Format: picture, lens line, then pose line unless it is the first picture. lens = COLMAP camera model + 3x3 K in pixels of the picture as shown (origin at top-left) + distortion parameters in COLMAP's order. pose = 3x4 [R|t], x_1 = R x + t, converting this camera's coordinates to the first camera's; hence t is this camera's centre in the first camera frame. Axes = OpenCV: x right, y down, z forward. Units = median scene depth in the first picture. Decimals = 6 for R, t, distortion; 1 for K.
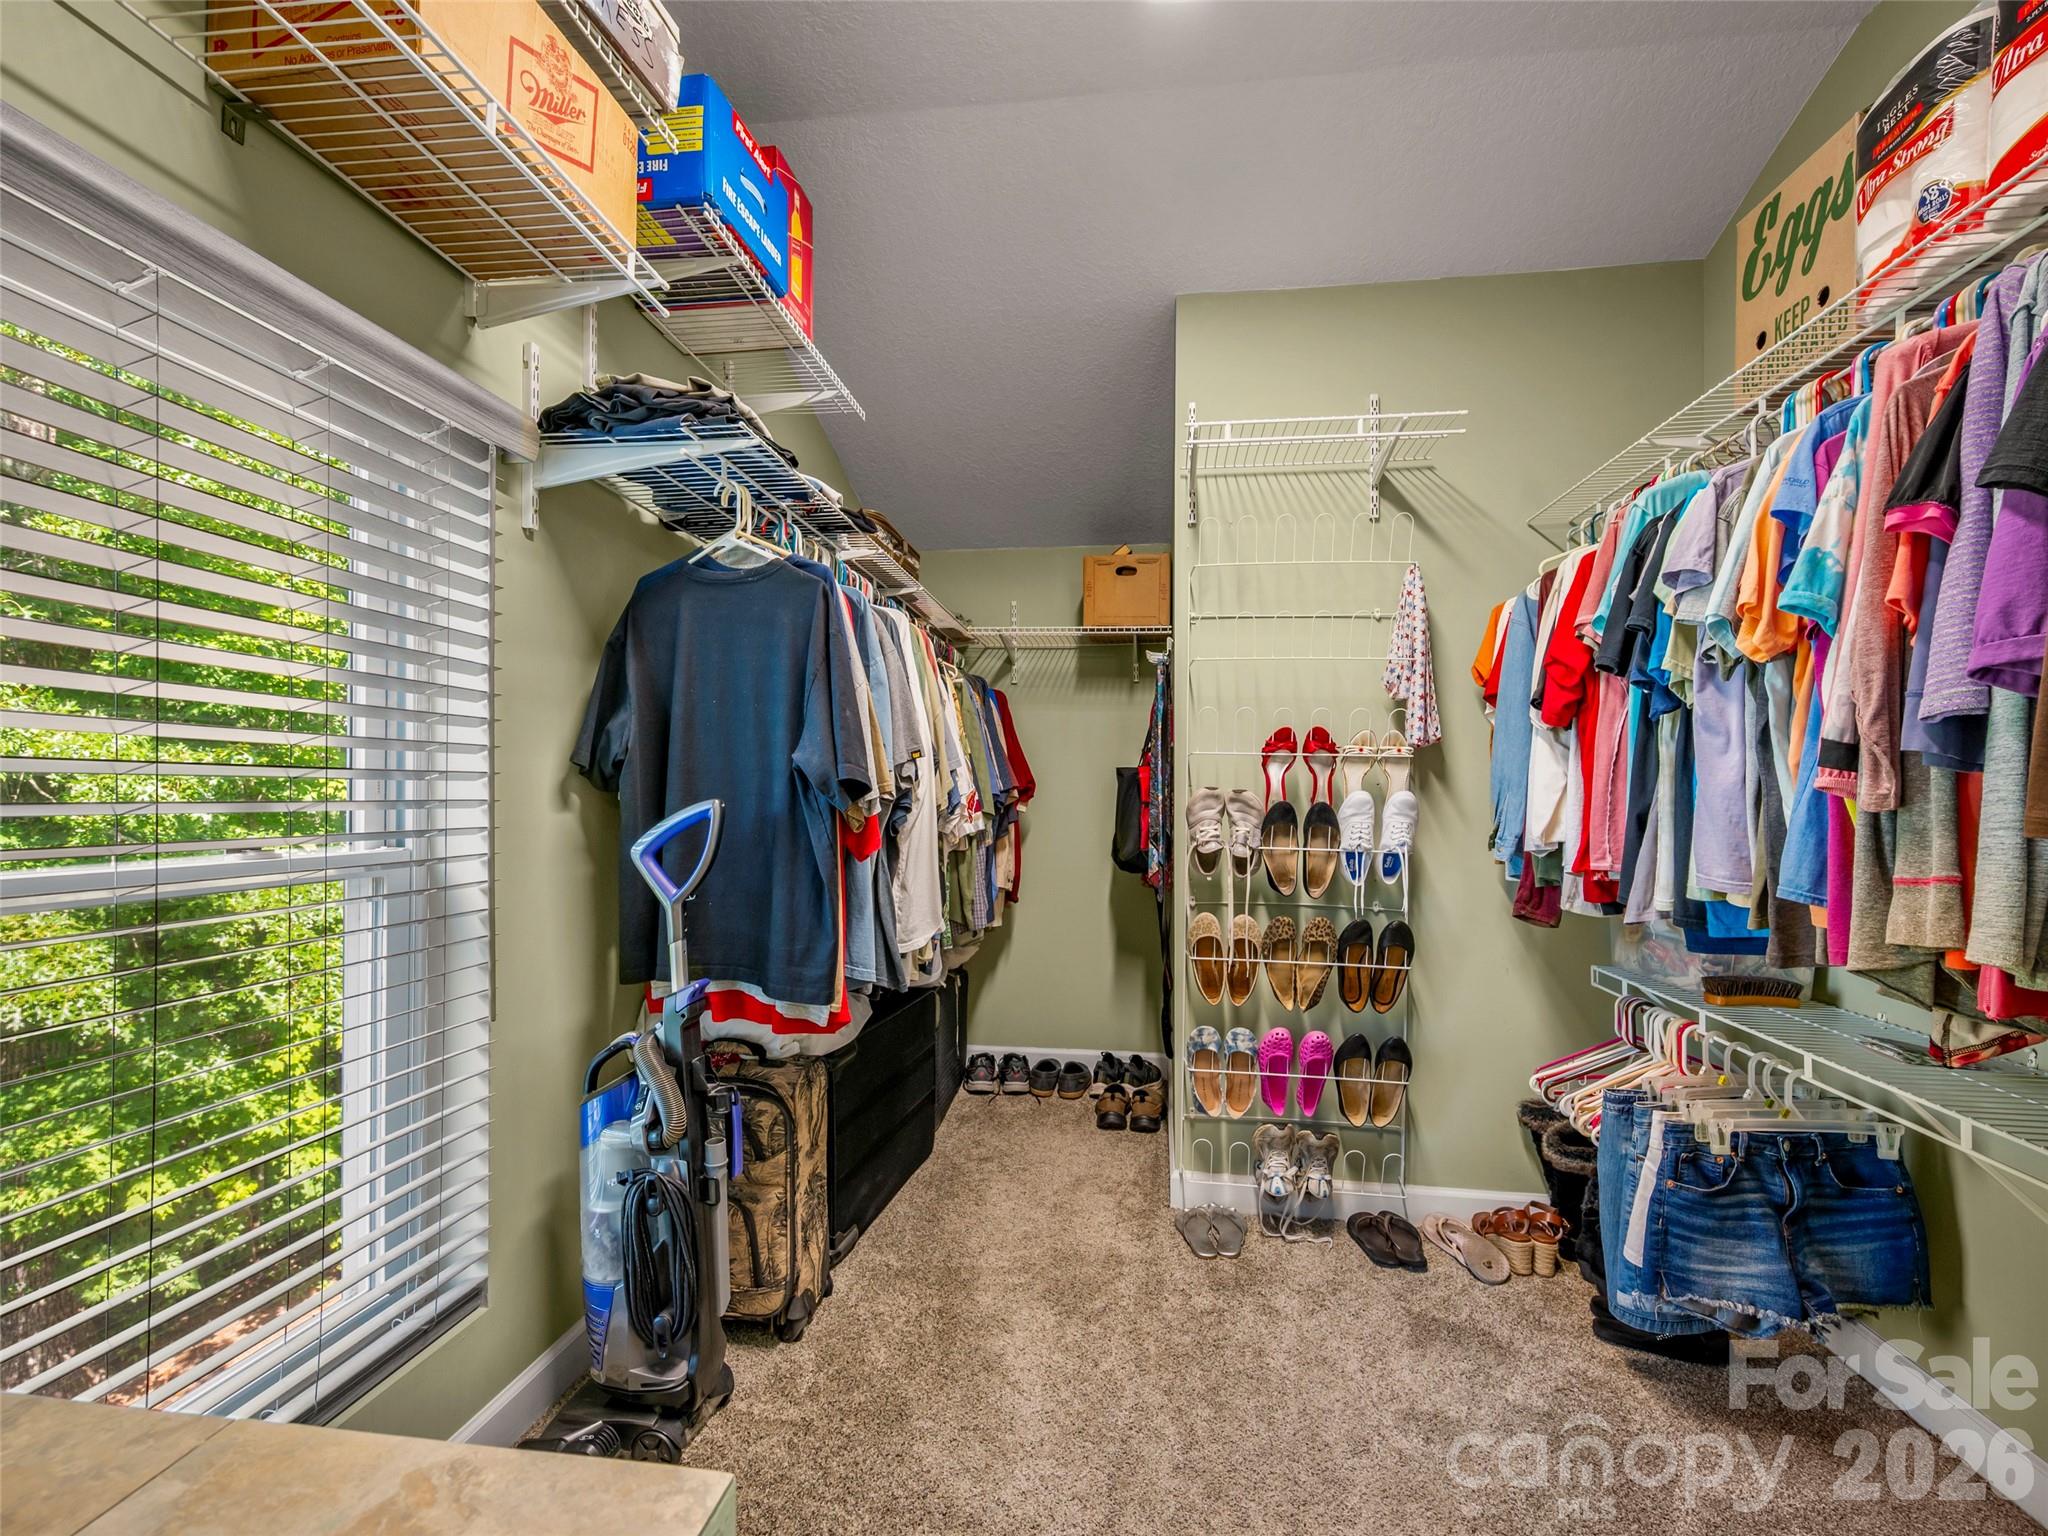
lens RADIAL K [[934.1, 0, 1036.2], [0, 934.1, 783.9], [0, 0, 1]] dist [0.000653, 0.000627]
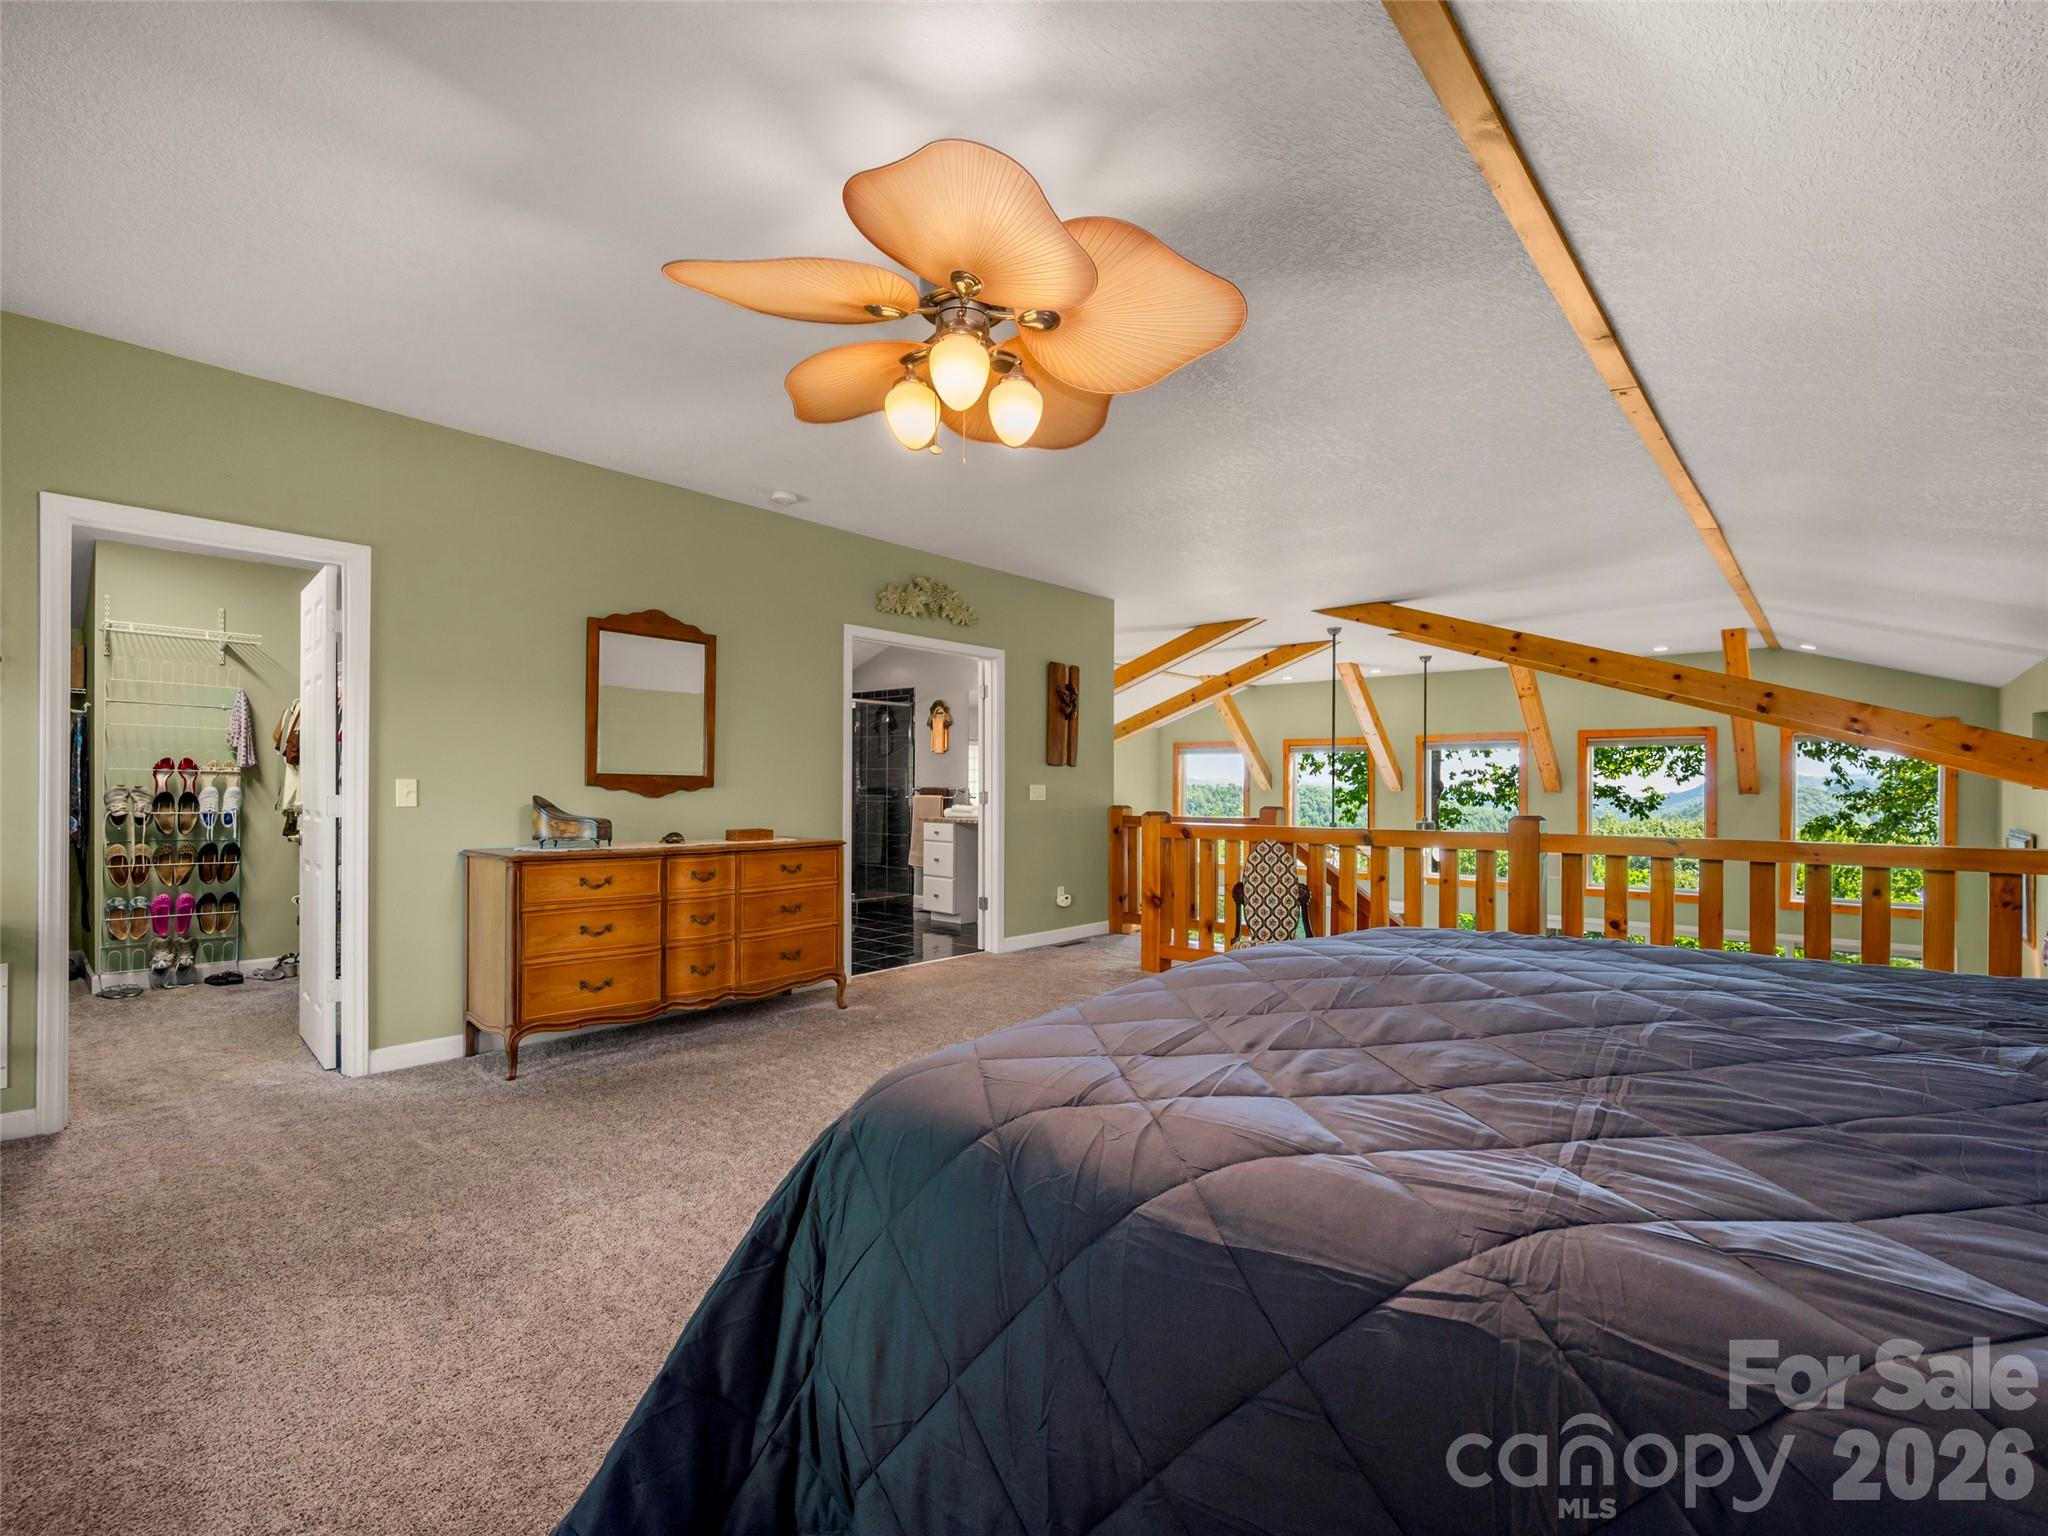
lens RADIAL K [[934.1, 0, 1044.6], [0, 934.1, 782.1], [0, 0, 1]] dist [0.000653, 0.000627]
pose [[0.556076, -0.000481, 0.831131, -0.413044], [-0.004267, 0.999985, 0.003434, -0.019628], [-0.831120, -0.005456, 0.556066, -1.934744]]
